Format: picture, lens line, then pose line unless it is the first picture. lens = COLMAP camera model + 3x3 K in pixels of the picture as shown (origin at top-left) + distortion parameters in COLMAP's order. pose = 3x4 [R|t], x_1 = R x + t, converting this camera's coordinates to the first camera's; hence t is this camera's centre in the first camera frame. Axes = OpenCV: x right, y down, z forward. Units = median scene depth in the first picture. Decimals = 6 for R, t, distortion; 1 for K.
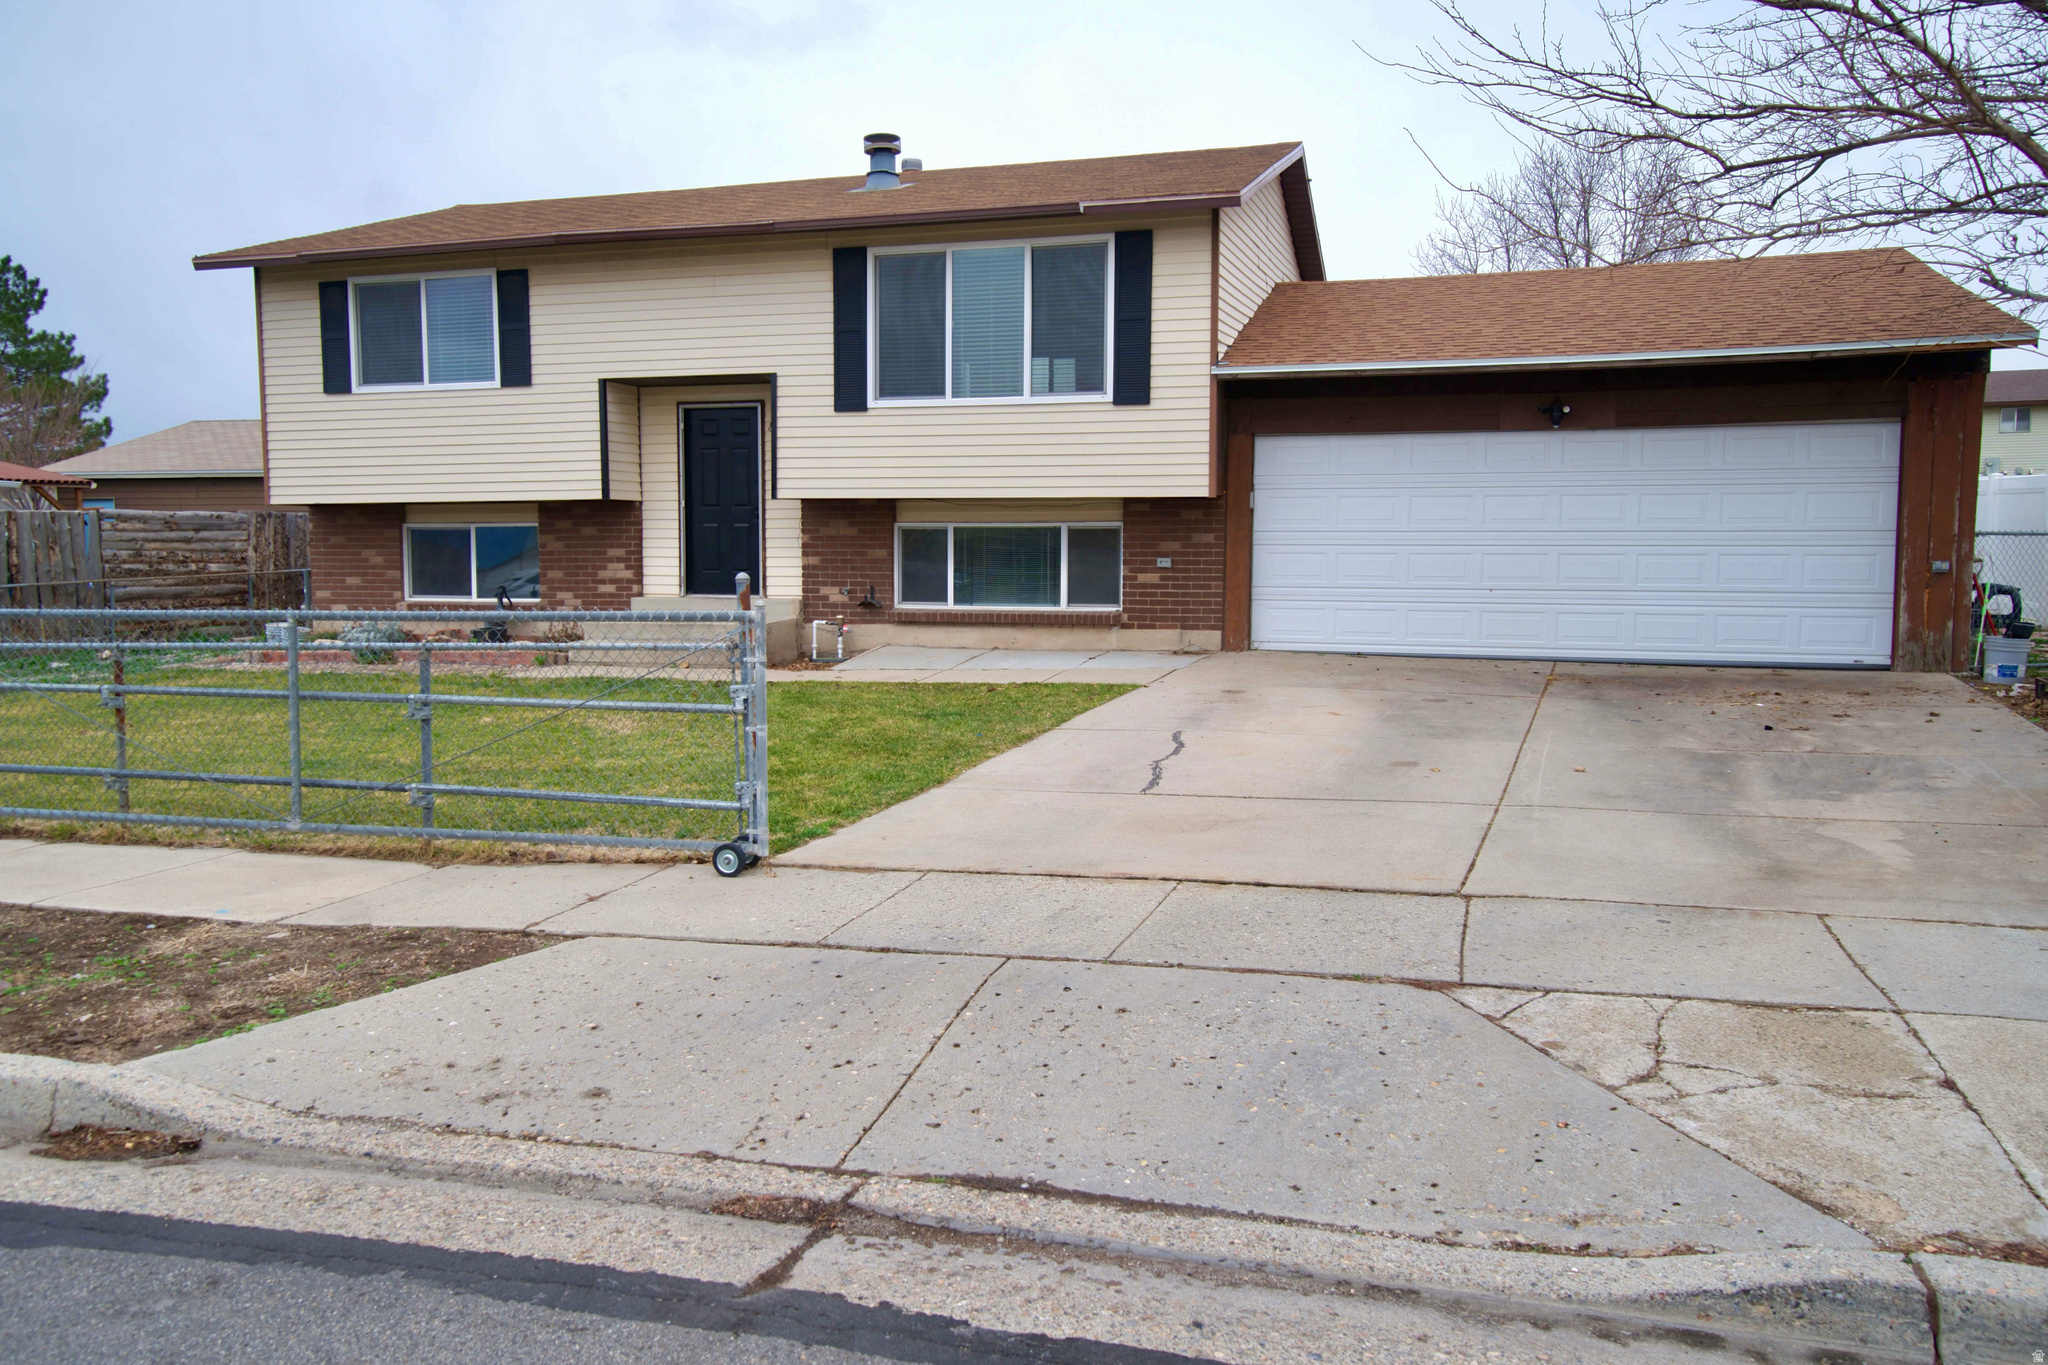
lens RADIAL K [[1647.2, 0, 1022.9], [0, 1647.2, 653.0], [0, 0, 1]] dist [0.057420, -0.002577]
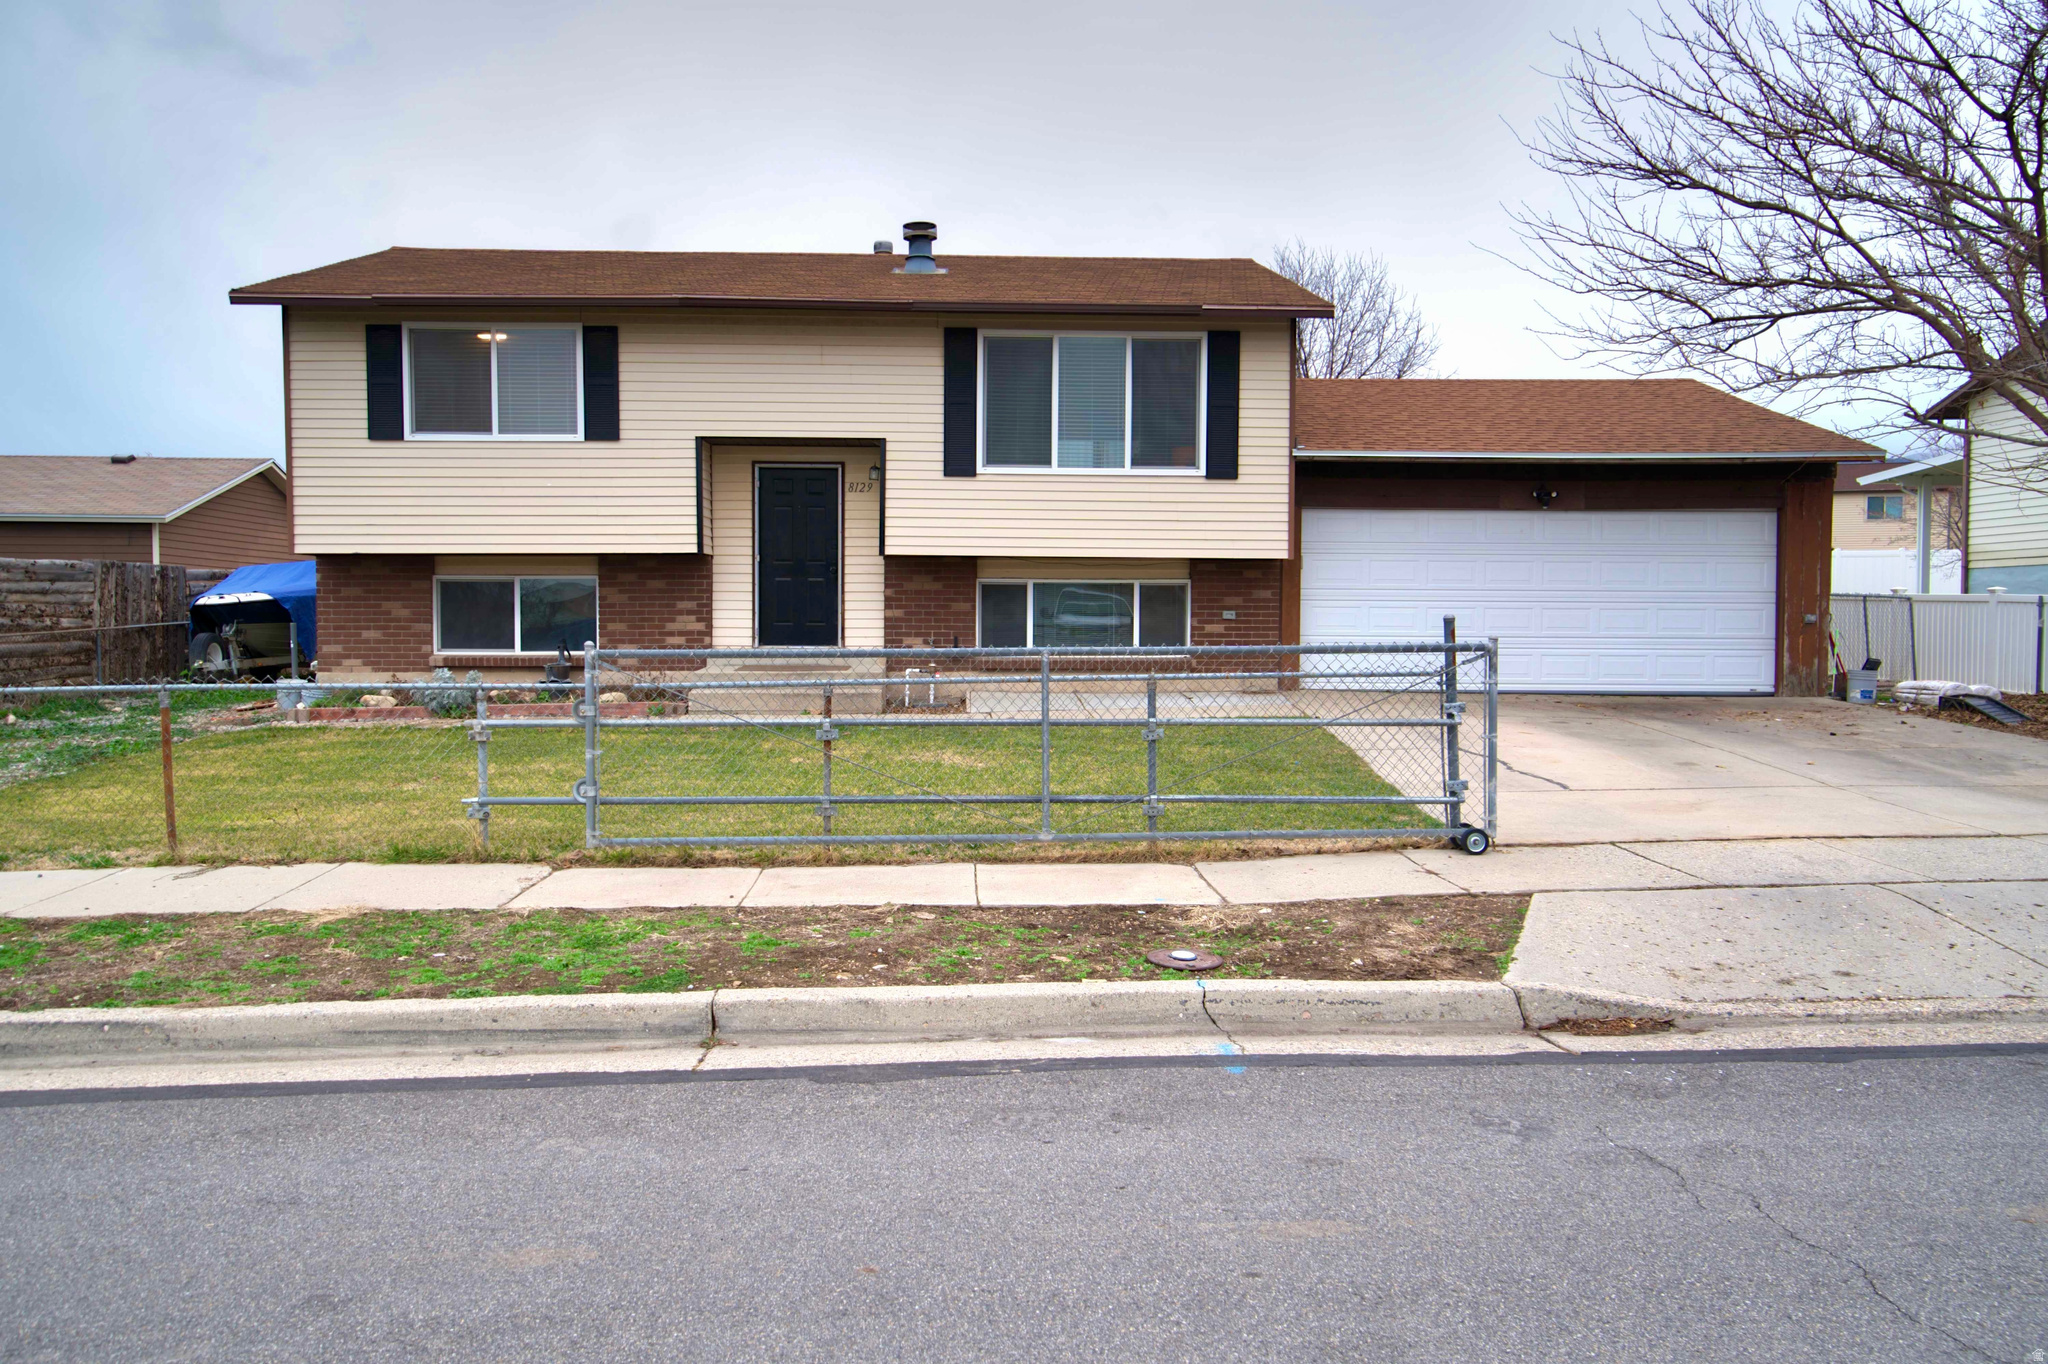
lens RADIAL K [[1647.2, 0, 1022.9], [0, 1647.2, 652.5], [0, 0, 1]] dist [0.057420, -0.002577]
pose [[0.933730, -0.005941, 0.357928, -0.434120], [0.019879, 0.999180, -0.035273, 0.008826], [-0.357425, 0.040051, 0.933083, -0.025909]]
